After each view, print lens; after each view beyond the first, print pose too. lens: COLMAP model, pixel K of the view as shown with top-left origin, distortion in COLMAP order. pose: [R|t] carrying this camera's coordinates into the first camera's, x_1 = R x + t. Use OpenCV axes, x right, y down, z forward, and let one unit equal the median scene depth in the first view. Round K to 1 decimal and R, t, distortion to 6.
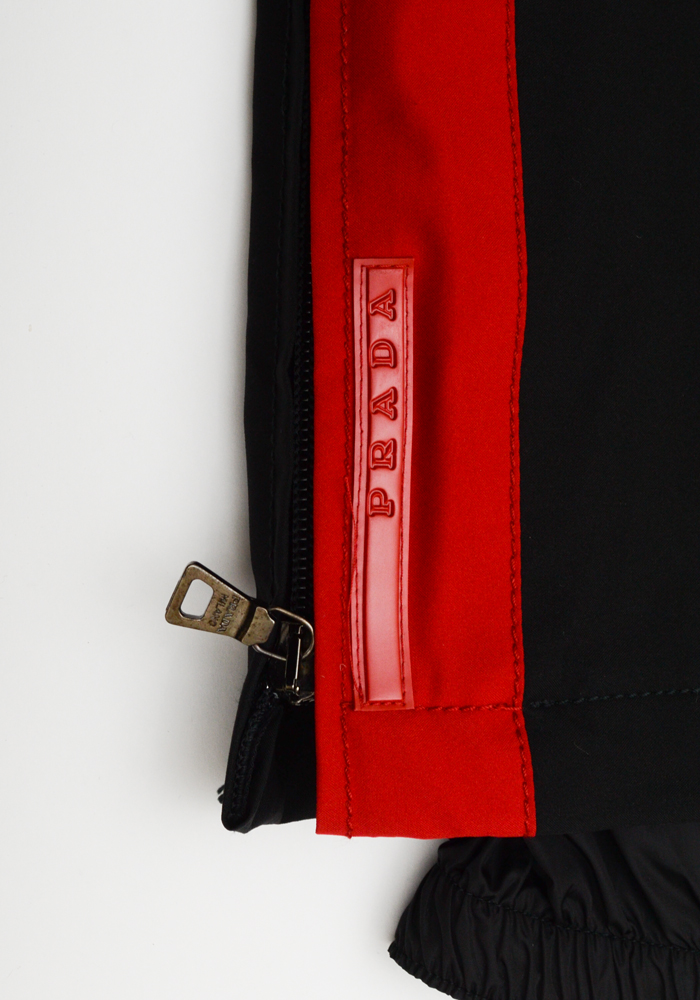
lens RADIAL K [[2793.3, 0, 350.5], [0, 2793.3, 502.5], [0, 0, 1]] dist [0.011014, 0.000000]
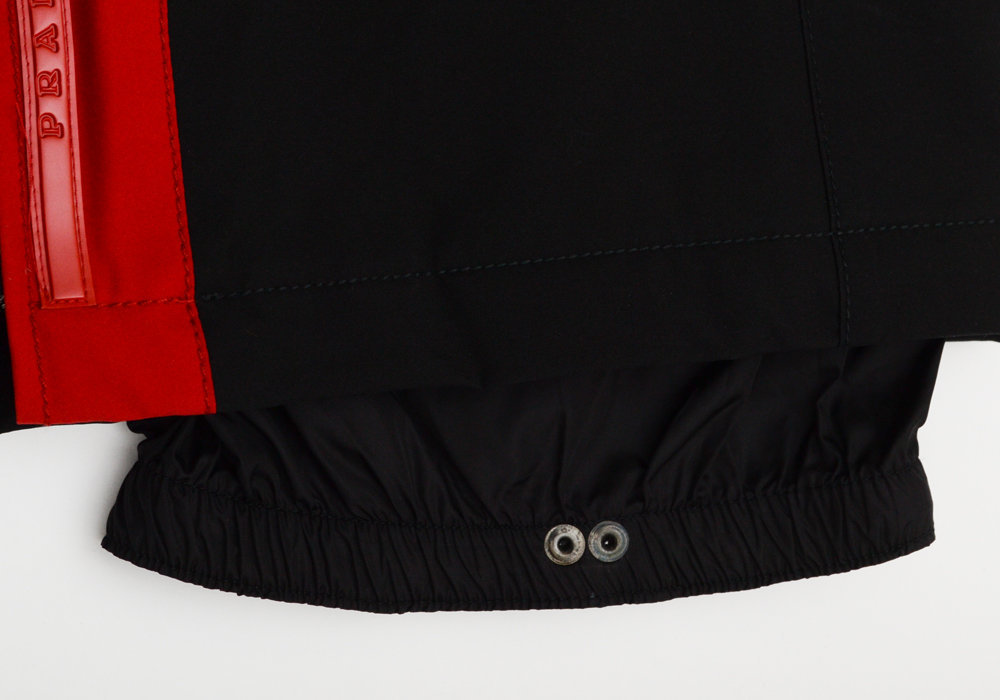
lens RADIAL K [[2793.3, 0, 495.9], [0, 2793.3, 344.6], [0, 0, 1]] dist [0.011014, 0.000000]
pose [[0.990102, -0.086923, 0.110189, 0.056359], [0.092706, 0.994513, -0.048481, 0.158029], [-0.105371, 0.058216, 0.992728, -0.130949]]
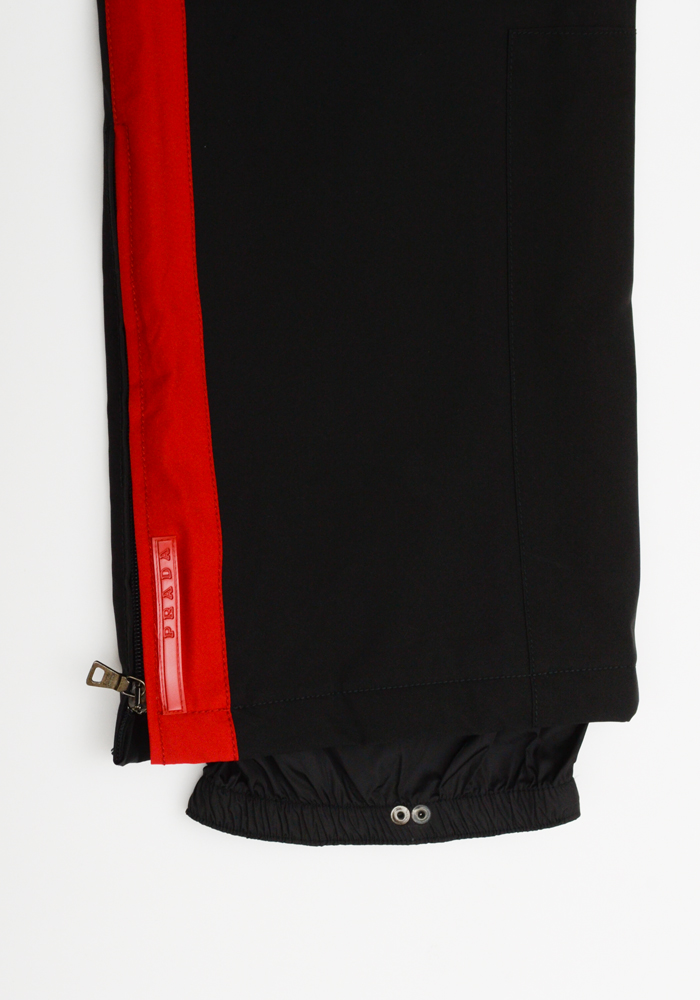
lens RADIAL K [[2793.3, 0, 354.8], [0, 2793.3, 501.5], [0, 0, 1]] dist [0.011014, 0.000000]
pose [[0.997519, -0.060080, 0.036685, 0.092768], [0.060052, 0.998194, 0.001855, -0.111994], [-0.036730, 0.000353, 0.999325, -1.525618]]
